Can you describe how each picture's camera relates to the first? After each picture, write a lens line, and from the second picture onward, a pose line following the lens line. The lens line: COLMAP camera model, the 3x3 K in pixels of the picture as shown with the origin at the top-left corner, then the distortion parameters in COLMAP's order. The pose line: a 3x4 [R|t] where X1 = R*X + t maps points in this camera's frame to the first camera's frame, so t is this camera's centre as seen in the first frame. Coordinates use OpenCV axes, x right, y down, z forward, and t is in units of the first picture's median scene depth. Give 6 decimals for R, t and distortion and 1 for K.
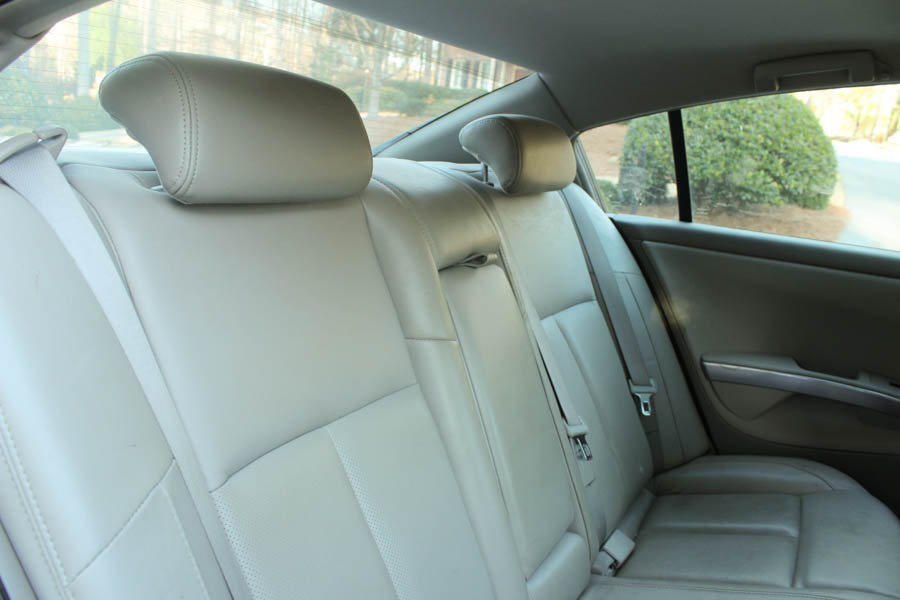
lens RADIAL K [[738.1, 0, 456.6], [0, 738.1, 299.0], [0, 0, 1]] dist [-0.151202, 0.114309]
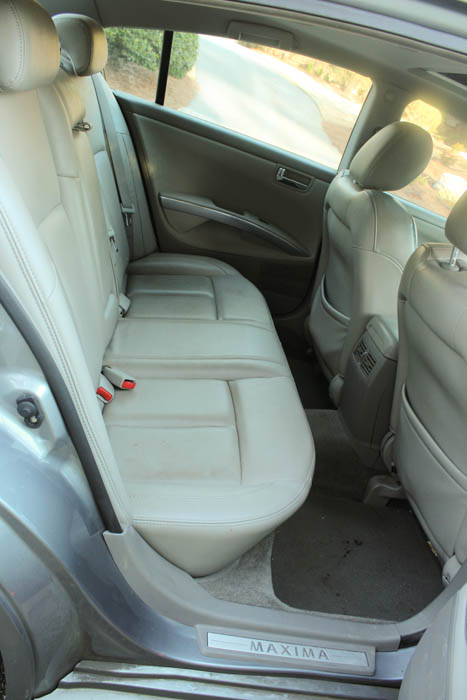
lens RADIAL K [[574.1, 0, 231.8], [0, 574.1, 349.3], [0, 0, 1]] dist [-0.151202, 0.114309]
pose [[0.820188, -0.058861, 0.569058, -0.293542], [-0.156854, 0.933439, 0.322627, -0.030127], [-0.550171, -0.353874, 0.756363, -0.188972]]
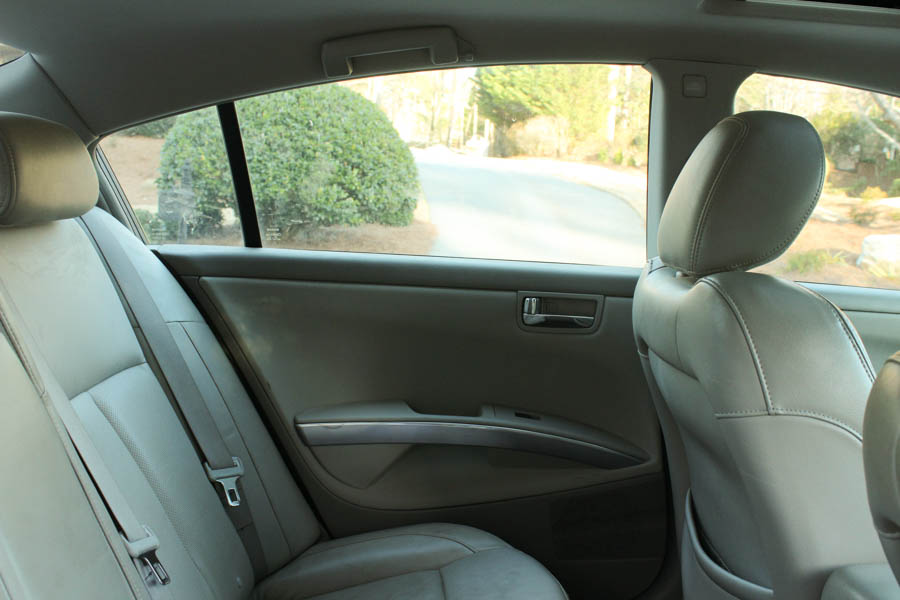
lens RADIAL K [[934.8, 0, 452.7], [0, 934.8, 294.3], [0, 0, 1]] dist [-0.082550, 0.000000]
pose [[0.865700, -0.094731, 0.491518, 0.007230], [0.127534, 0.991266, -0.033574, 0.004053], [-0.484045, 0.091751, 0.870220, 0.042527]]
